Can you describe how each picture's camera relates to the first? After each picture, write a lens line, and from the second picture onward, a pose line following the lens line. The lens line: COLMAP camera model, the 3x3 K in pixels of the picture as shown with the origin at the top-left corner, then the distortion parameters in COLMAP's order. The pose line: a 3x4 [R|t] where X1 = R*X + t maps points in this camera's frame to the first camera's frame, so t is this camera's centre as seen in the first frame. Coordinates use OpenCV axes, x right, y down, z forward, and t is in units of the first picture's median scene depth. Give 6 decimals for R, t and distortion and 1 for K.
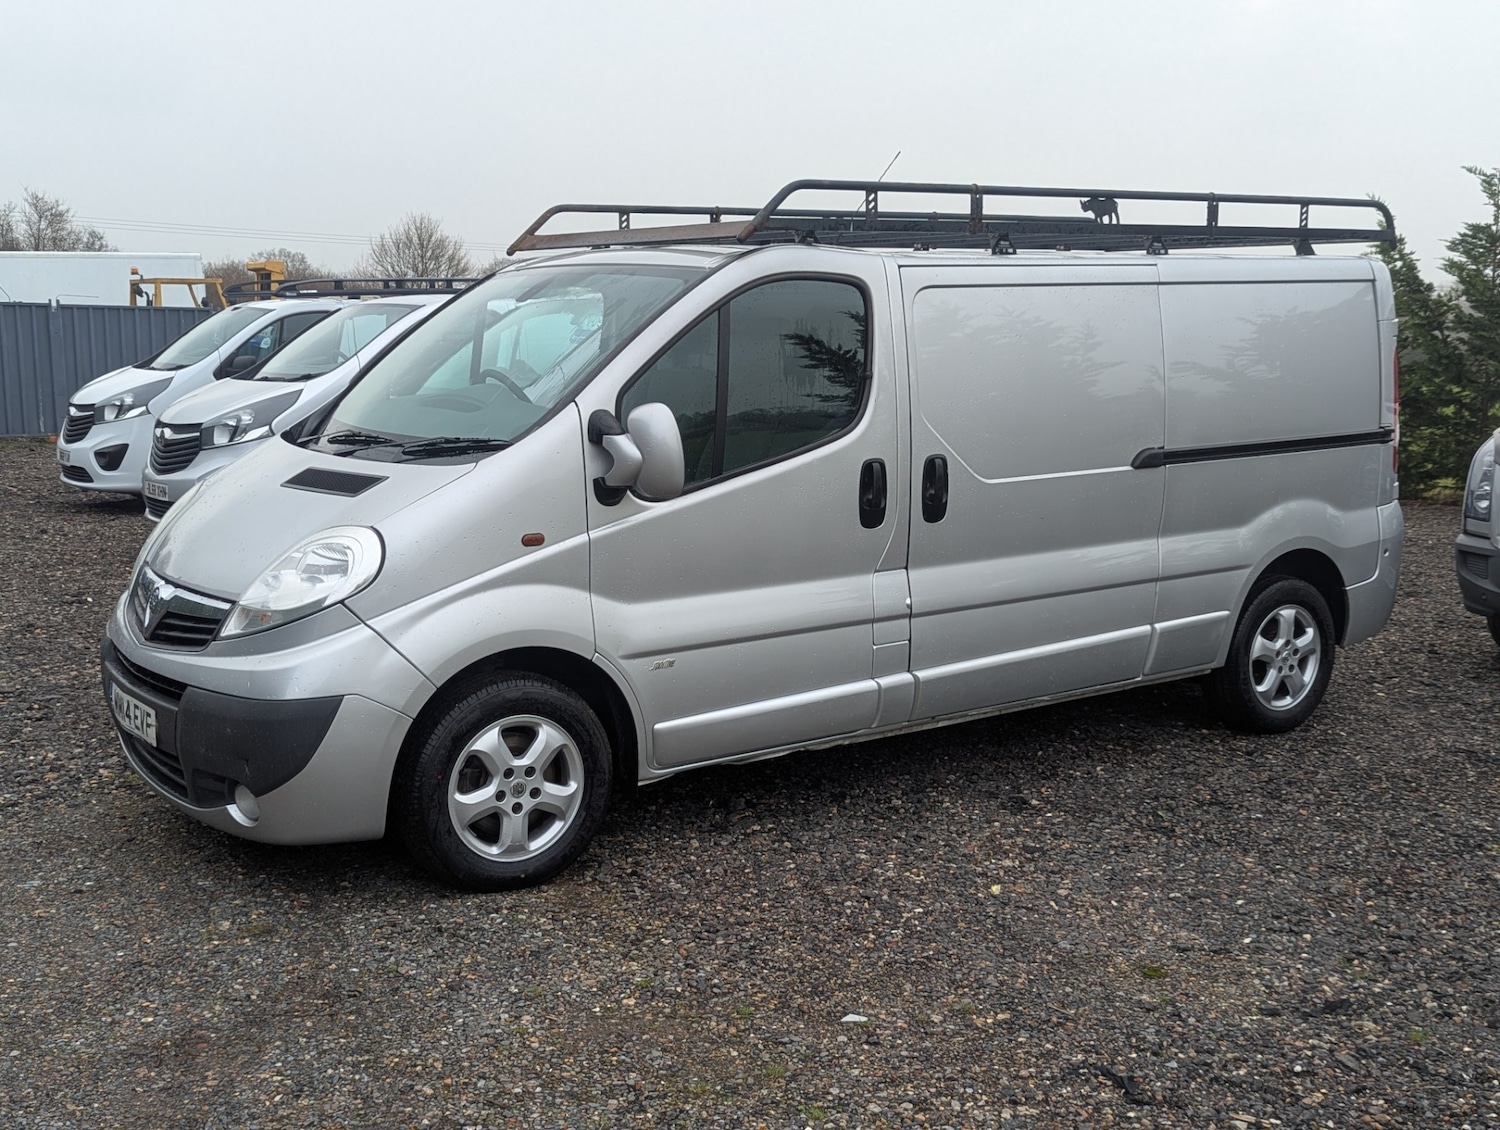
lens RADIAL K [[1708.6, 0, 746.6], [0, 1708.6, 526.8], [0, 0, 1]] dist [0.073529, -0.118624]
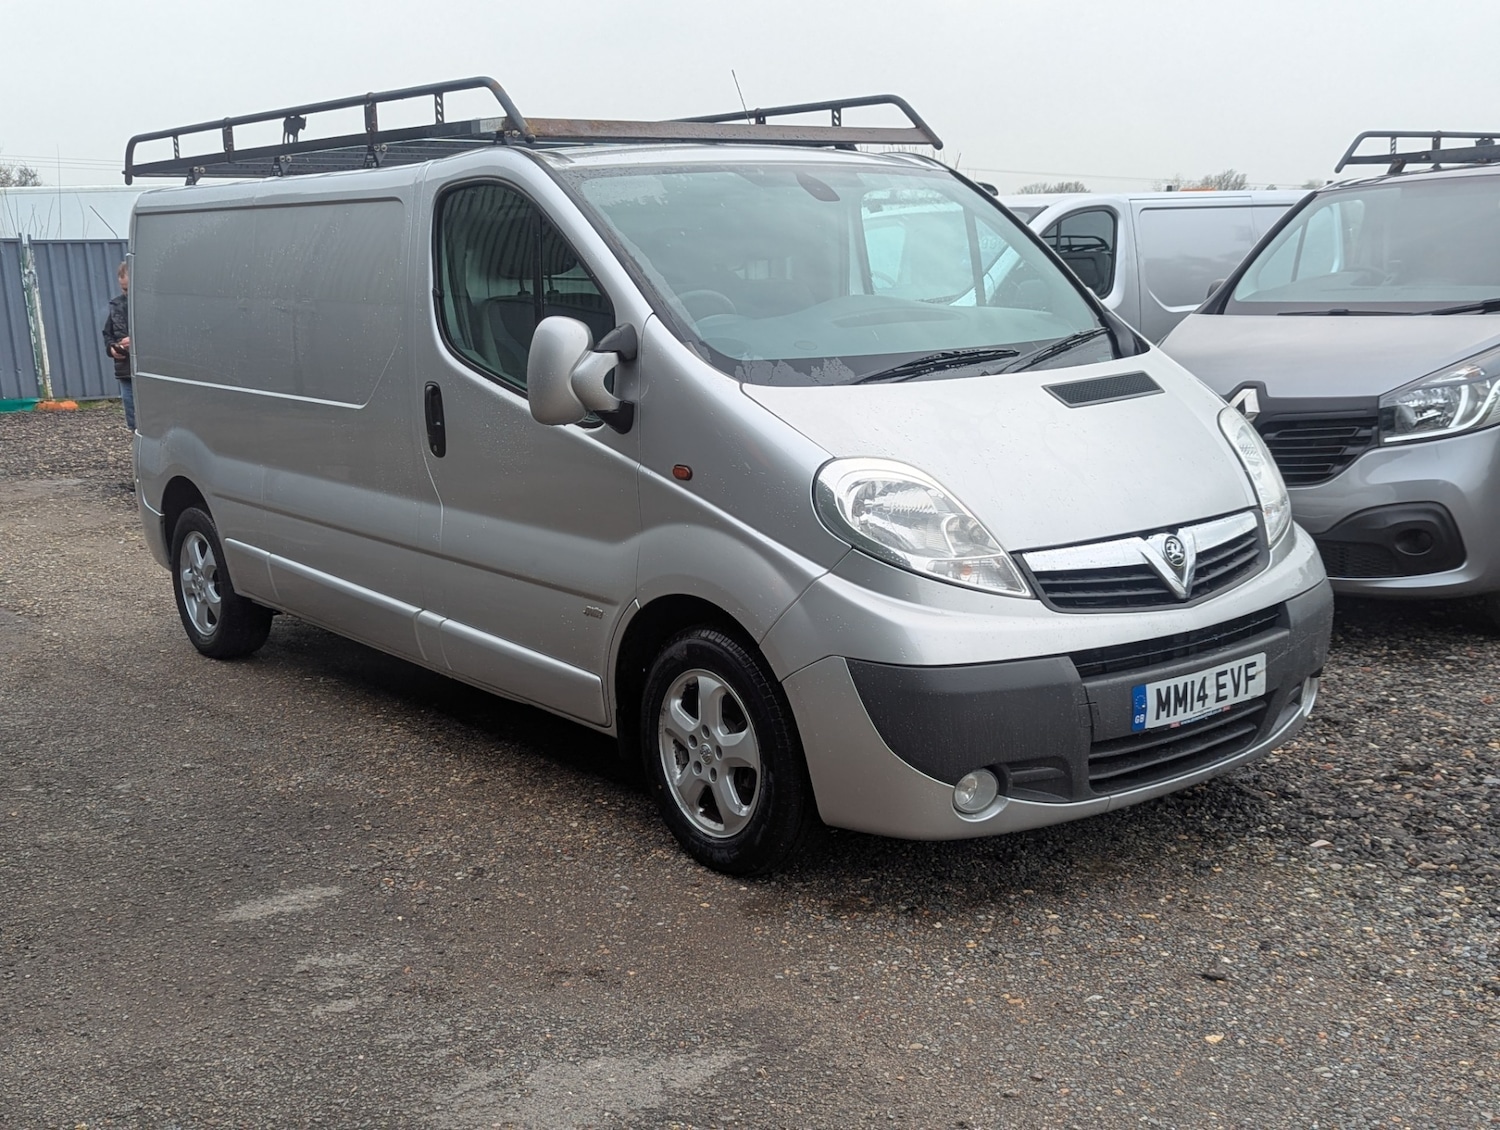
lens RADIAL K [[1708.6, 0, 746.6], [0, 1708.6, 526.8], [0, 0, 1]] dist [0.073529, -0.118624]
pose [[-0.080953, -0.153742, 0.984789, -1.143265], [0.157210, 0.973695, 0.164933, -0.136110], [-0.984242, 0.168171, -0.054654, 1.267469]]
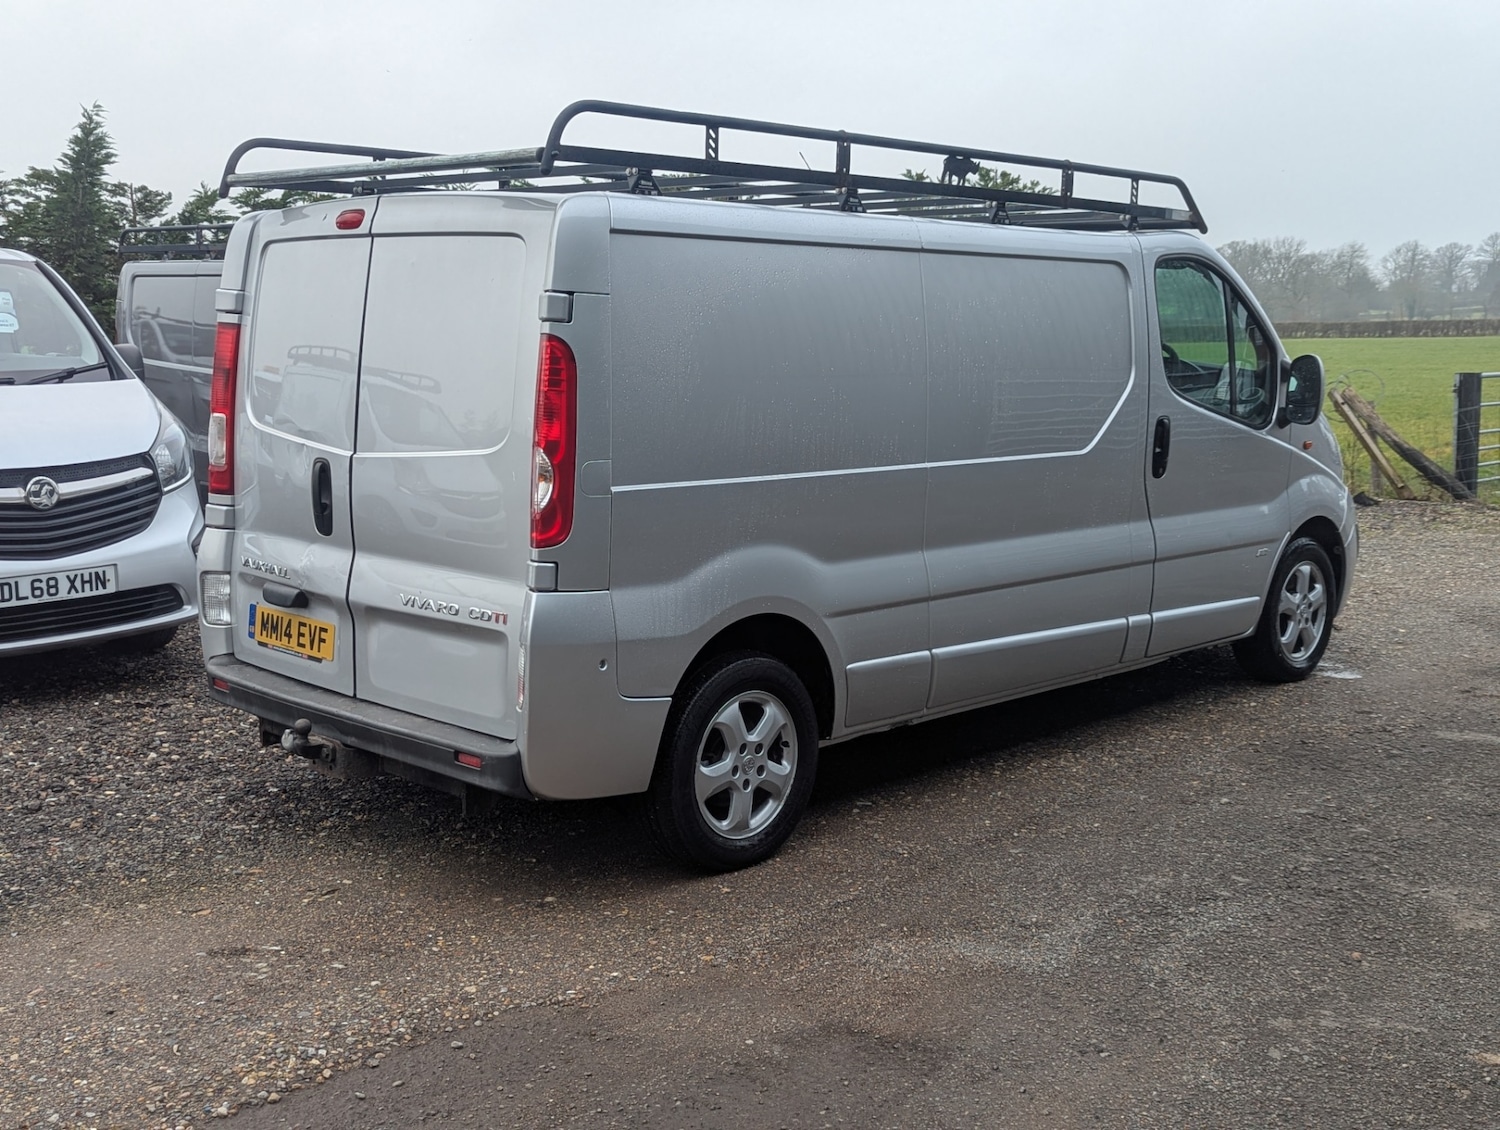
lens RADIAL K [[1715.5, 0, 712.3], [0, 1715.5, 522.8], [0, 0, 1]] dist [0.027387, 0.014258]
pose [[-0.980351, 0.018931, -0.196352, 0.443147], [-0.031637, 0.967411, 0.251228, -0.307219], [0.194709, 0.252503, -0.947803, 2.506901]]
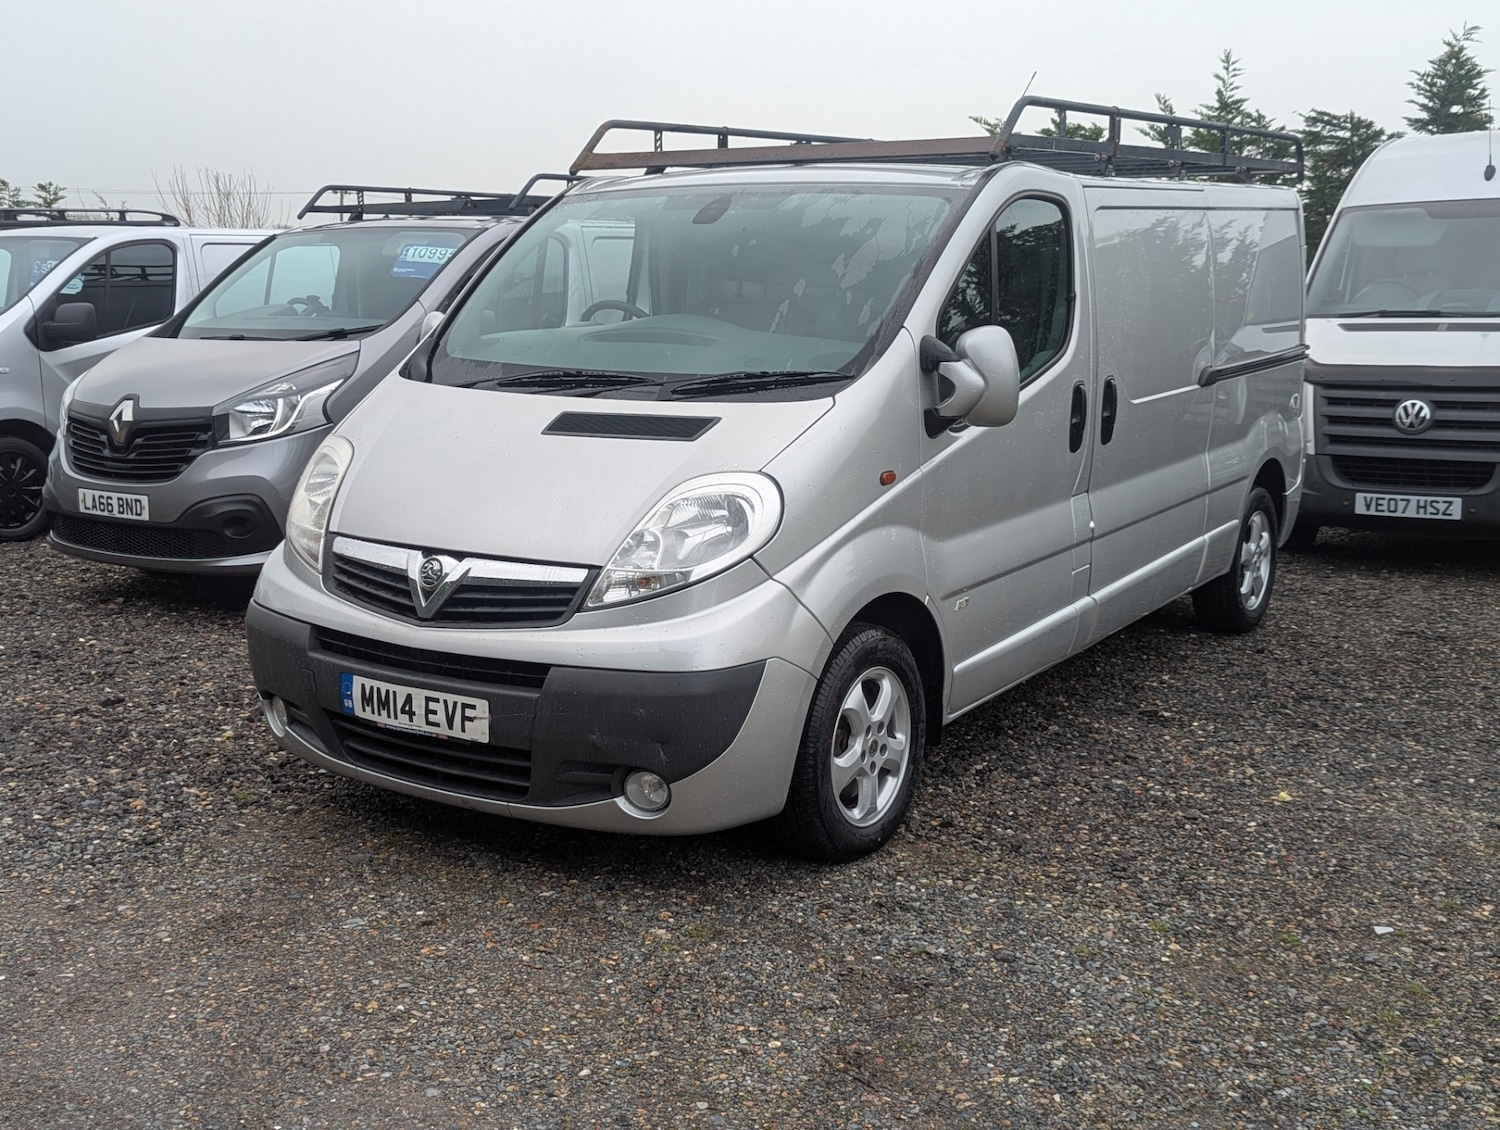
lens RADIAL K [[1719.8, 0, 690.5], [0, 1719.8, 504.6], [0, 0, 1]] dist [0.056327, -0.051526]
pose [[0.929345, -0.056423, 0.364876, -0.545104], [0.049676, 0.998377, 0.027858, -0.008752], [-0.365855, -0.007764, 0.930639, 0.166012]]
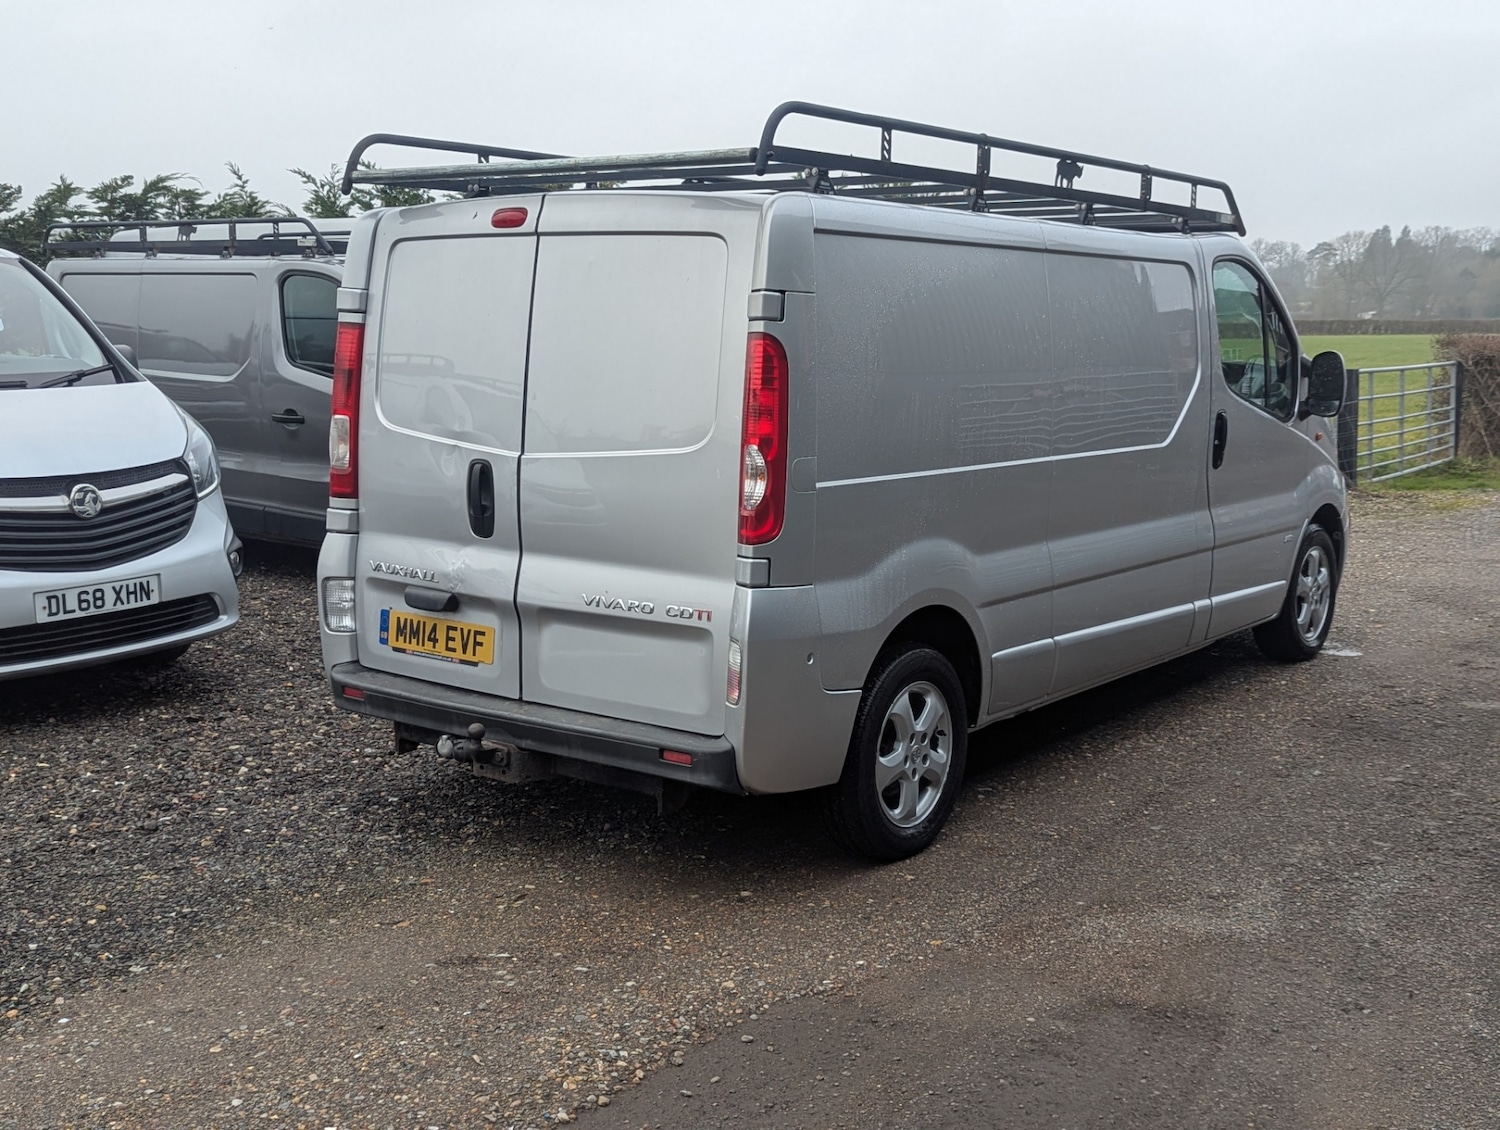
lens RADIAL K [[1710.6, 0, 754.8], [0, 1710.6, 518.0], [0, 0, 1]] dist [0.049917, -0.037773]
pose [[-0.942041, 0.035597, -0.333604, 0.647173], [-0.049339, 0.968844, 0.242706, -0.299209], [0.331850, 0.245098, -0.910935, 2.463063]]
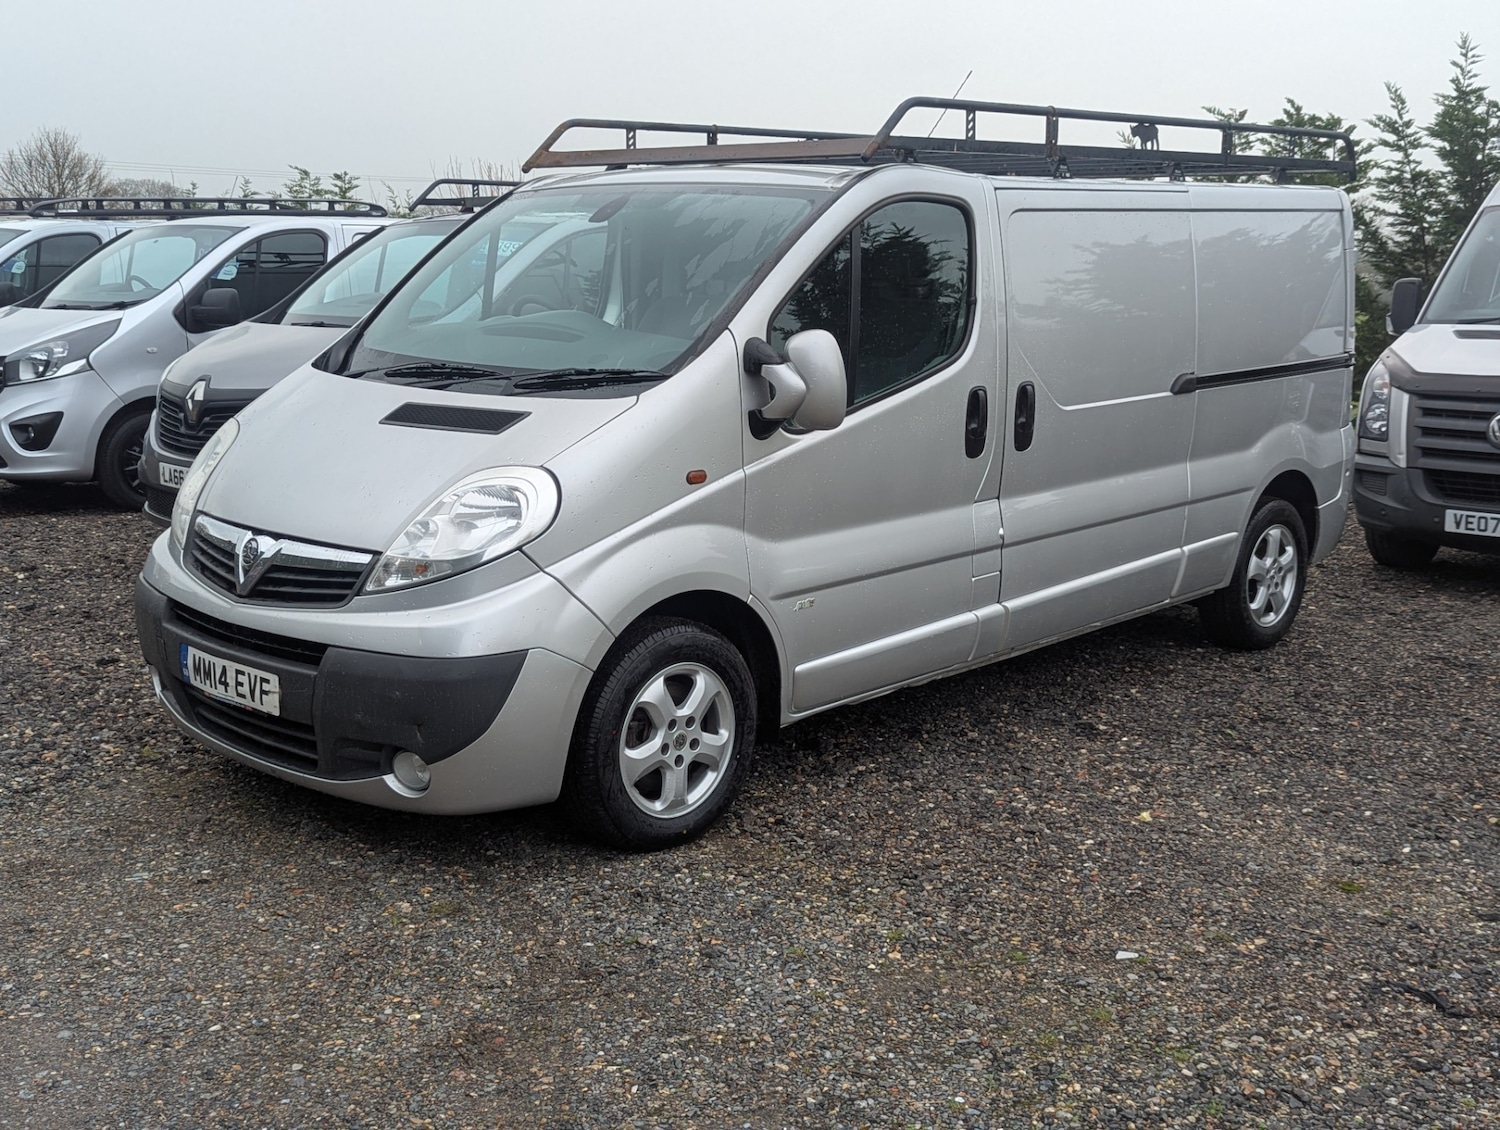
lens RADIAL K [[1708.6, 0, 746.6], [0, 1708.6, 526.8], [0, 0, 1]] dist [0.073529, -0.118624]
pose [[0.977584, -0.027317, 0.208767, -0.283817], [0.018986, 0.998945, 0.041808, -0.003694], [-0.209688, -0.036907, 0.977071, 0.074084]]
